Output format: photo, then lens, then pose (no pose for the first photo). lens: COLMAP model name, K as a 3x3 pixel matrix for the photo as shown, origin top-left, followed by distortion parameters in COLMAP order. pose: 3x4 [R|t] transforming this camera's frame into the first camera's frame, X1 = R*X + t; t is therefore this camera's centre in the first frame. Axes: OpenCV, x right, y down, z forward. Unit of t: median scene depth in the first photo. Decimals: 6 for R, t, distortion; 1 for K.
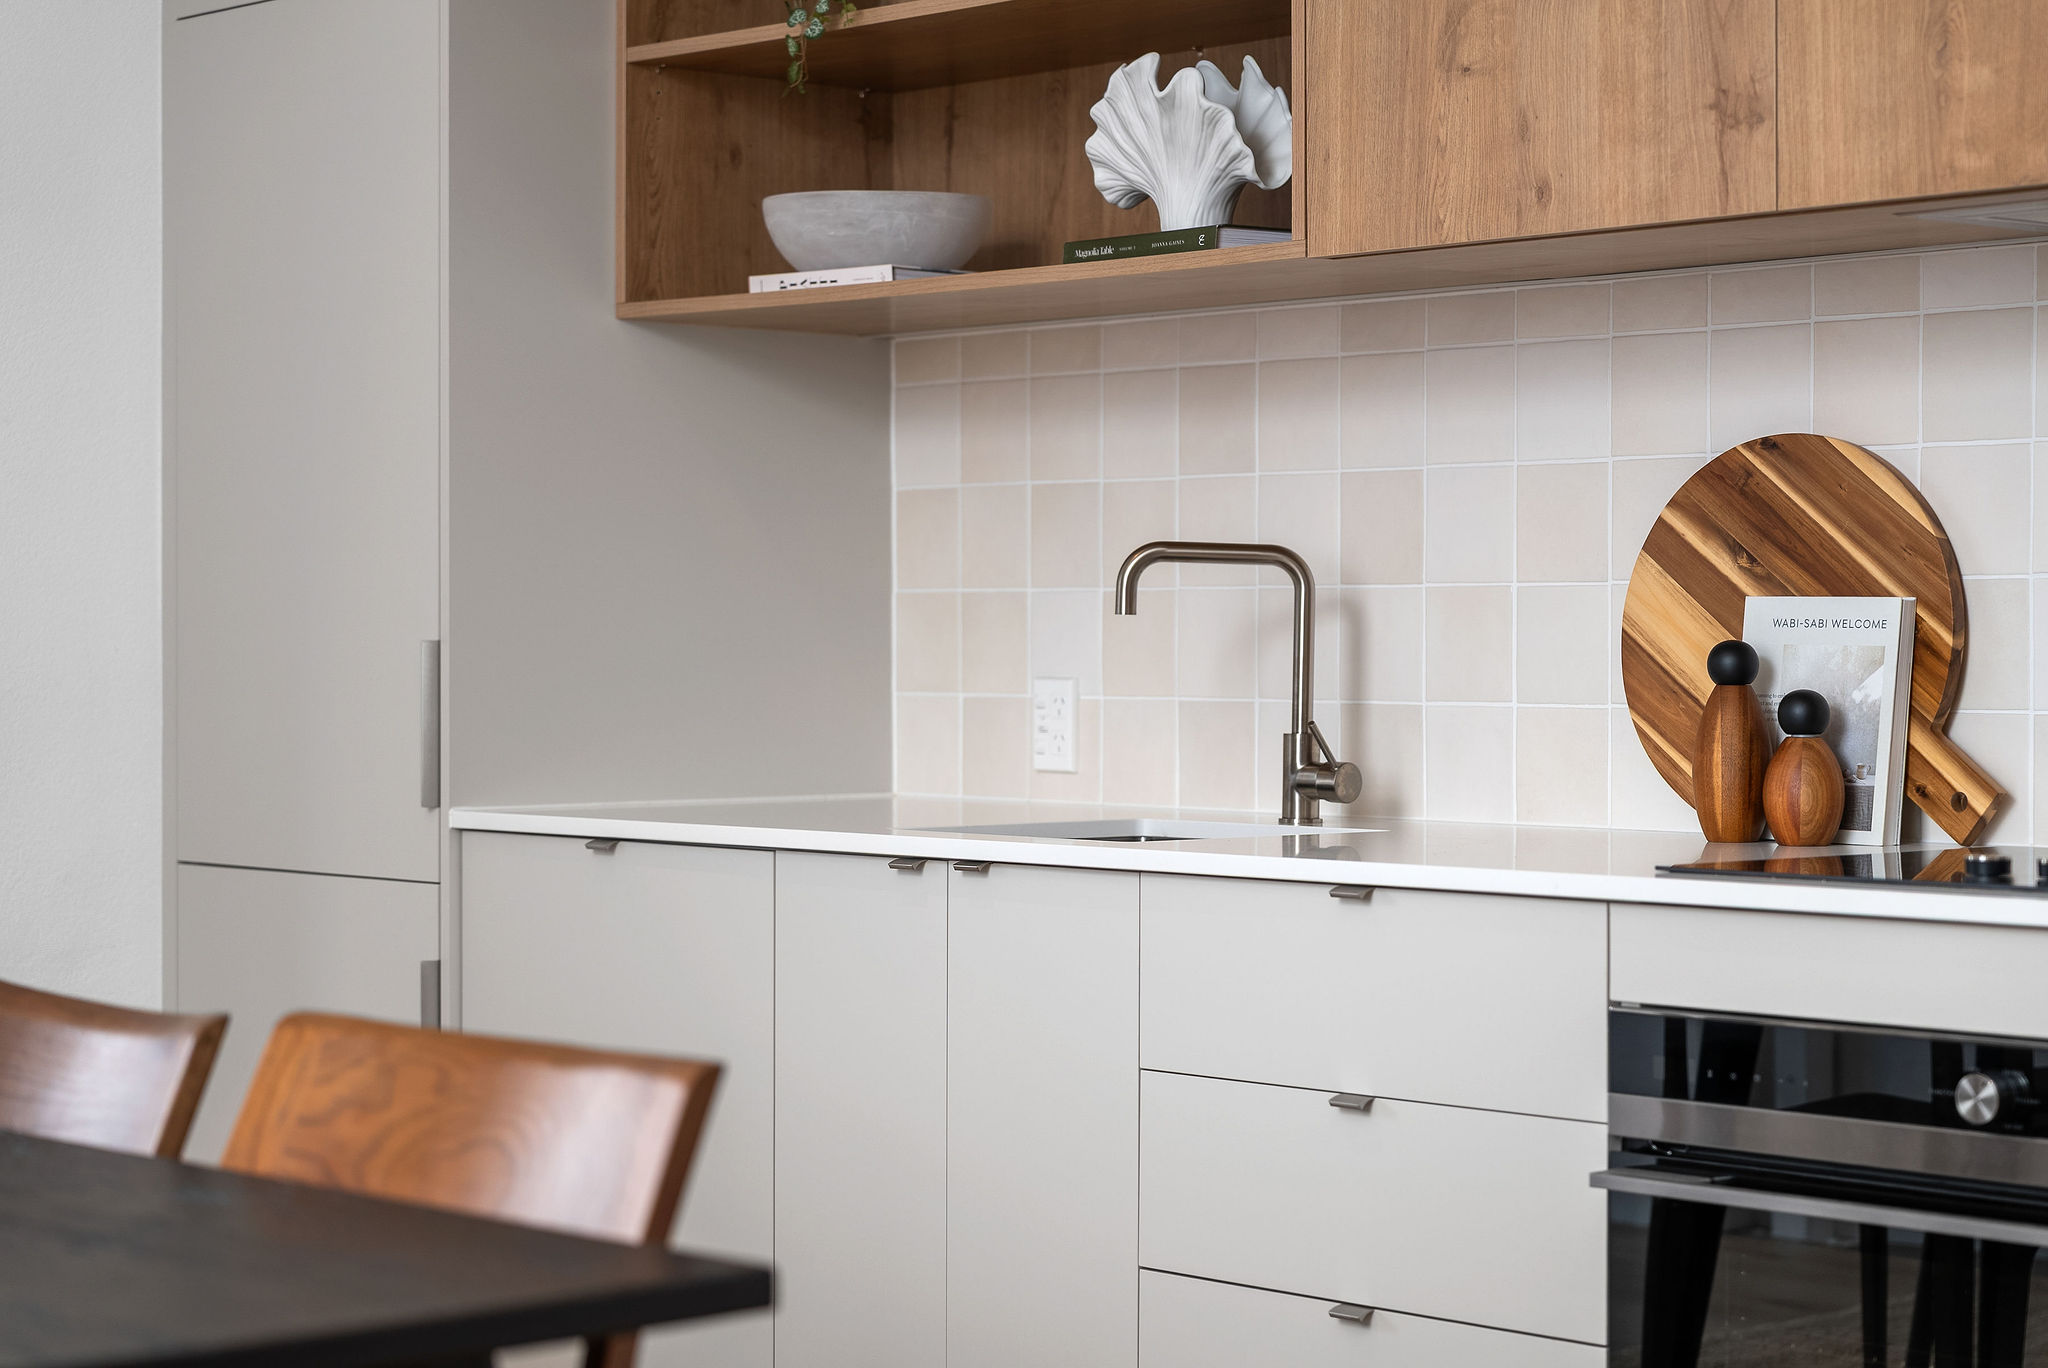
lens RADIAL K [[3991.3, 0, 1064.2], [0, 3991.3, 680.0], [0, 0, 1]] dist [-0.000605, 0.379062]
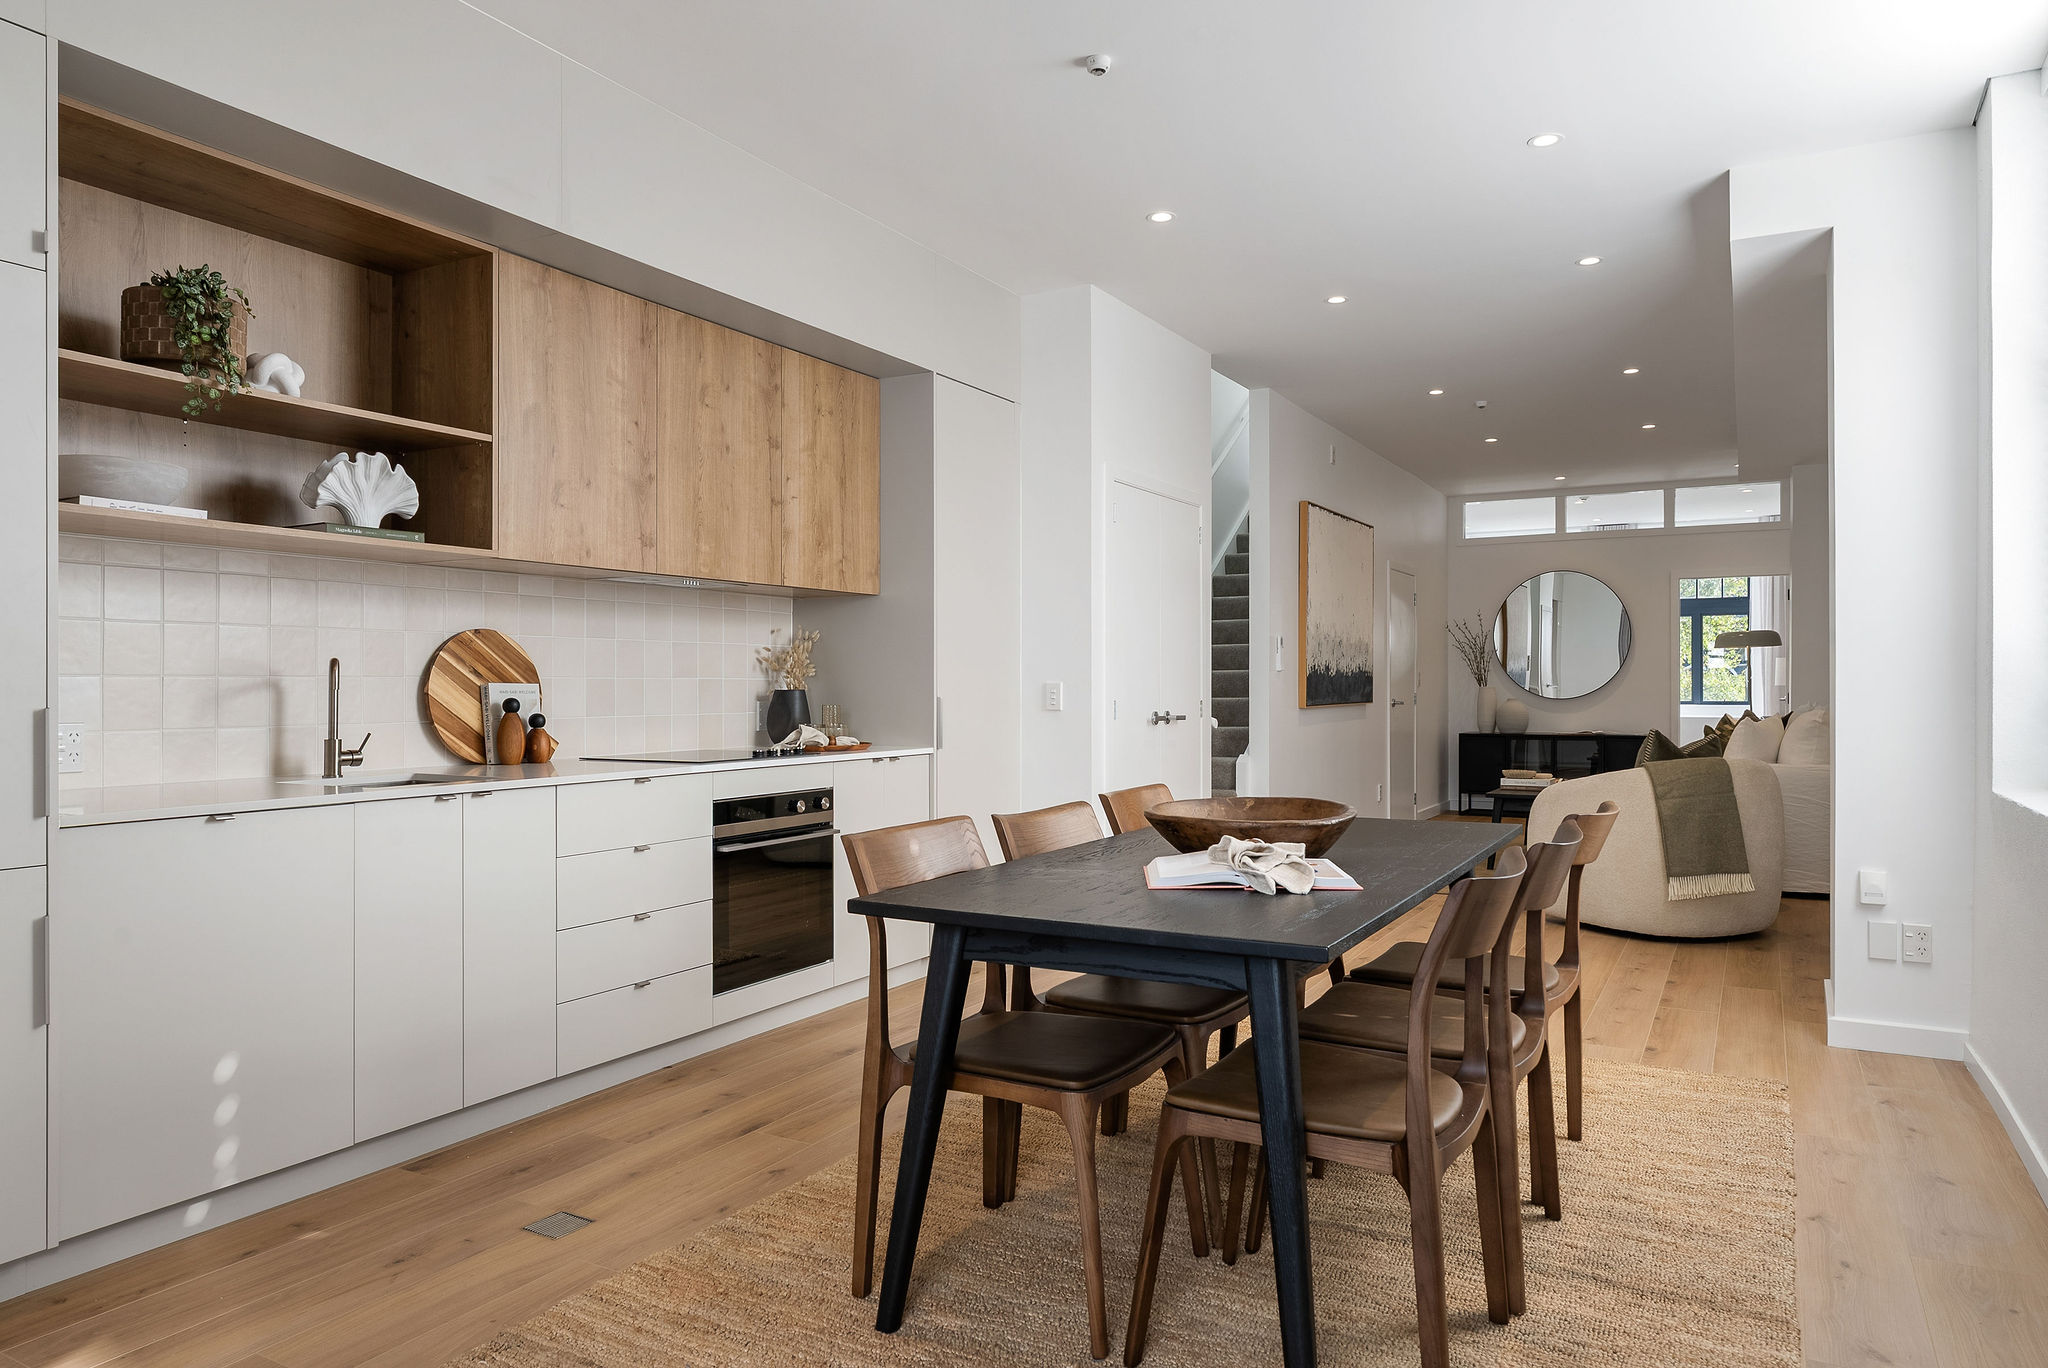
lens RADIAL K [[1307.5, 0, 1033.5], [0, 1307.5, 684.7], [0, 0, 1]] dist [-0.001931, 0.000543]
pose [[-0.317665, 0.001136, 0.948202, -0.963250], [0.012034, 0.999924, 0.002833, -0.019411], [-0.948127, 0.012311, -0.317655, 1.013489]]
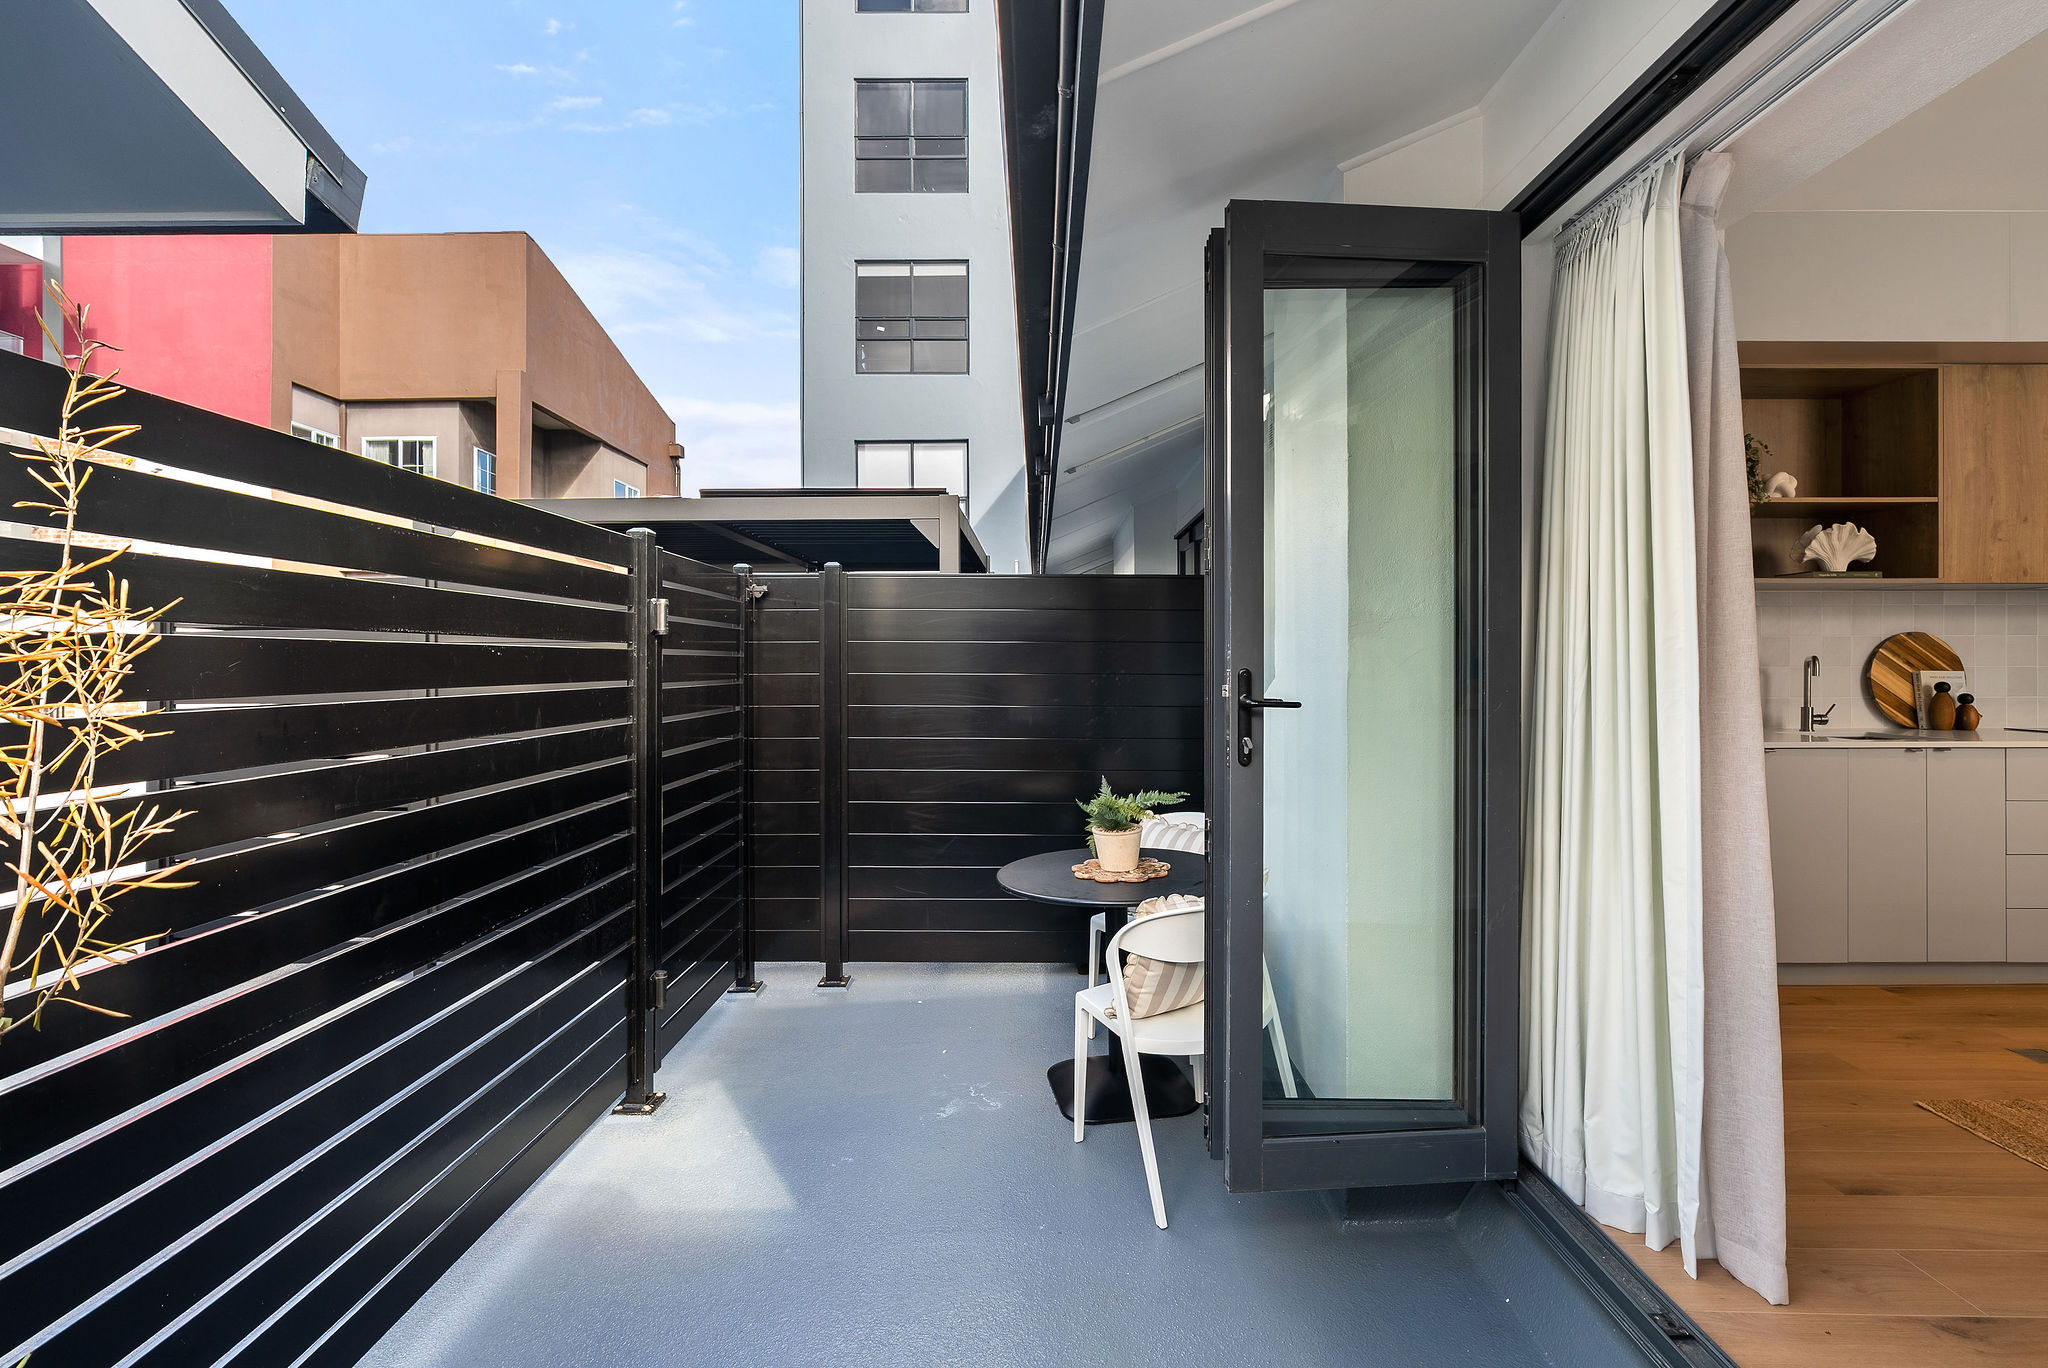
lens RADIAL K [[938.5, 0, 1030.4], [0, 938.5, 658.8], [0, 0, 1]] dist [-0.001079, 0.000699]
pose [[0.675476, 0.001406, 0.737381, -1.283405], [0.010024, 0.999888, -0.011090, -0.034817], [-0.737314, 0.014882, 0.675386, 1.121871]]
